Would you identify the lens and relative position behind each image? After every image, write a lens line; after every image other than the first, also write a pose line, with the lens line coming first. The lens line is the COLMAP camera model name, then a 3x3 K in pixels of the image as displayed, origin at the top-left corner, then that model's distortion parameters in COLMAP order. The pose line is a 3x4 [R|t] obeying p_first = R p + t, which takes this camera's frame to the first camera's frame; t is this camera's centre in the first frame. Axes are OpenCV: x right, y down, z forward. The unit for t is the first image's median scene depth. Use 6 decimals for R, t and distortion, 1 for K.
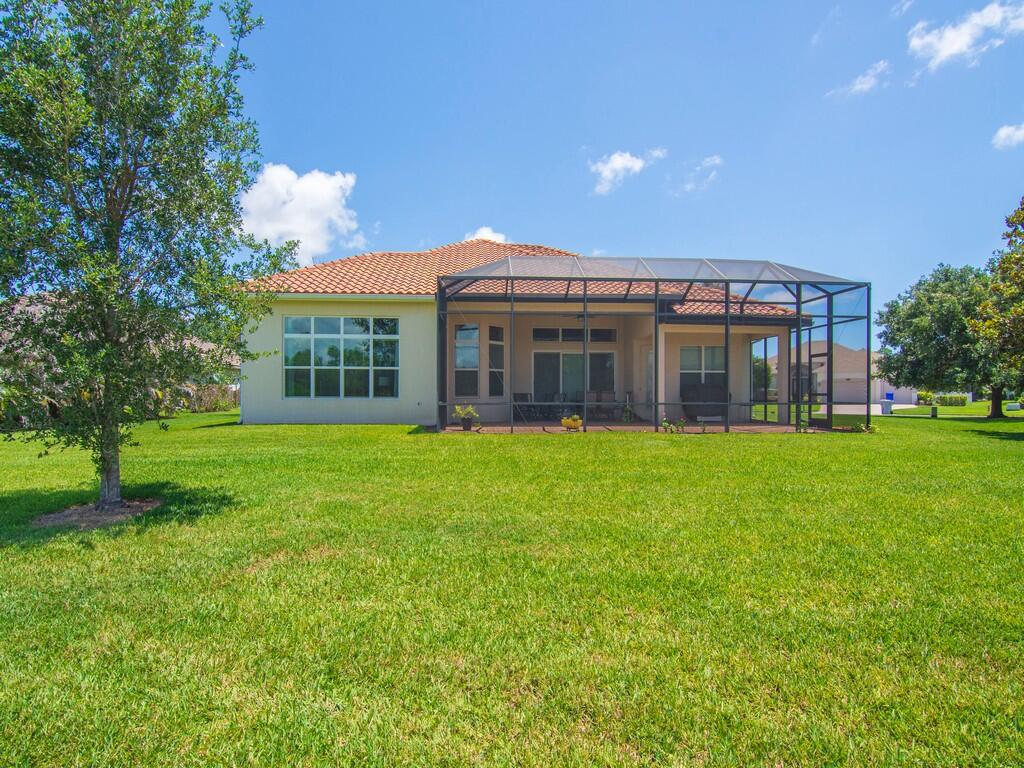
lens RADIAL K [[487.7, 0, 512.1], [0, 487.7, 386.0], [0, 0, 1]] dist [-0.013046, -0.005908]
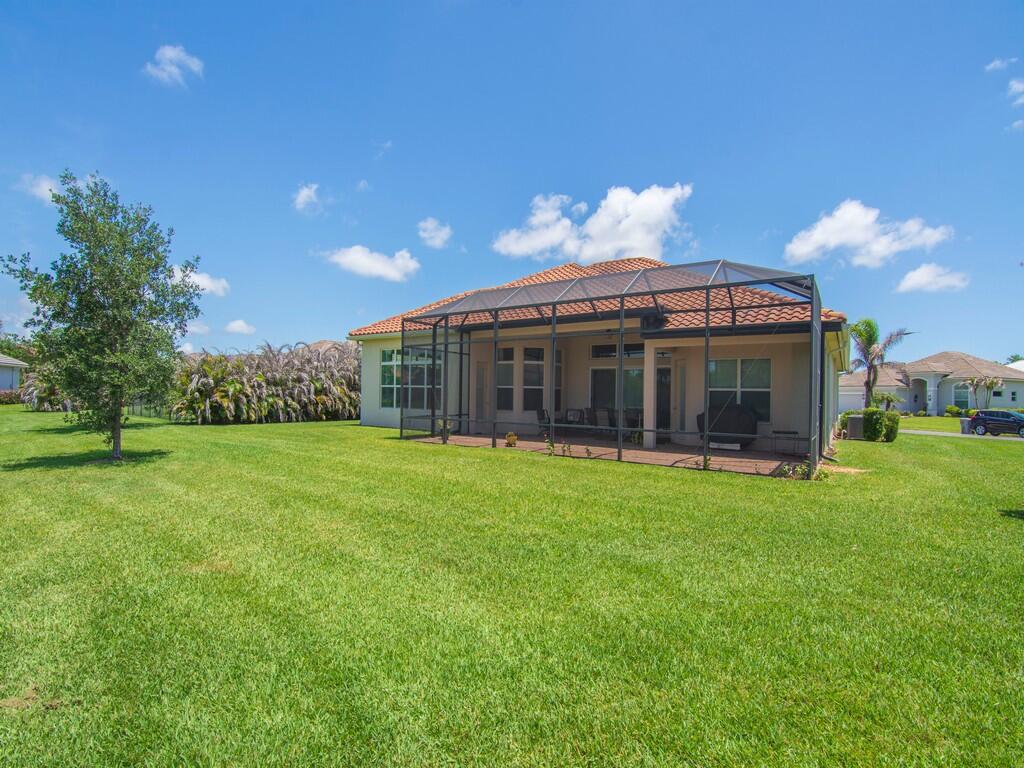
lens RADIAL K [[487.7, 0, 511.5], [0, 487.7, 388.6], [0, 0, 1]] dist [-0.013046, -0.005908]
pose [[0.807073, 0.003762, -0.590439, 0.650405], [-0.014097, 0.999817, -0.012898, -0.016842], [0.590283, 0.018733, 0.806979, 0.090977]]
